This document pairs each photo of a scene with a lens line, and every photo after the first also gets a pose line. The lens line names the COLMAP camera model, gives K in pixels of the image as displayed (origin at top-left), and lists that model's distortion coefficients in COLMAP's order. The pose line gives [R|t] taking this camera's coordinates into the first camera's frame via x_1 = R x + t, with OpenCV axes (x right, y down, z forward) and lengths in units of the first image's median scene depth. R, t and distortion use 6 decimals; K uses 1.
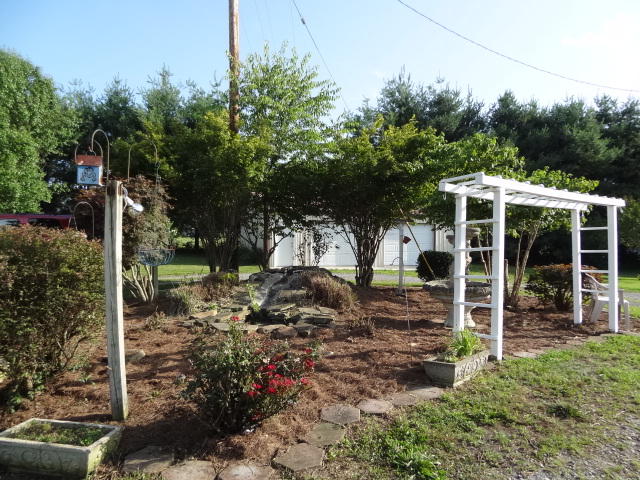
lens RADIAL K [[445.6, 0, 322.3], [0, 445.6, 242.6], [0, 0, 1]] dist [-0.008427, 0.015536]
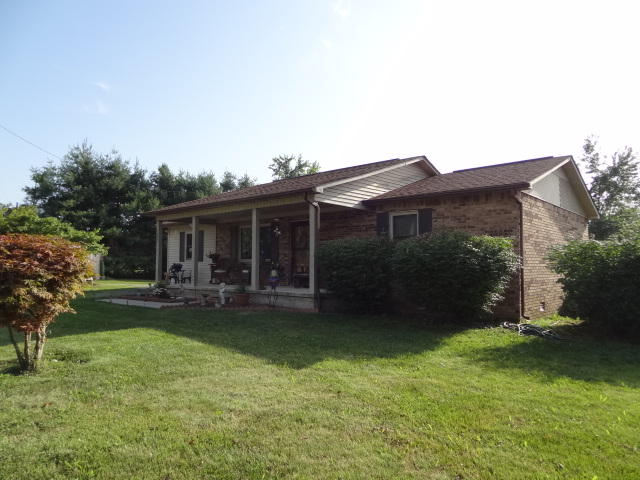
lens RADIAL K [[445.6, 0, 322.3], [0, 445.6, 236.1], [0, 0, 1]] dist [-0.008427, 0.015536]
pose [[0.856273, 0.024577, 0.515938, 0.139871], [0.014685, 0.997305, -0.071880, 0.024309], [-0.516314, 0.069126, 0.853605, -0.724991]]
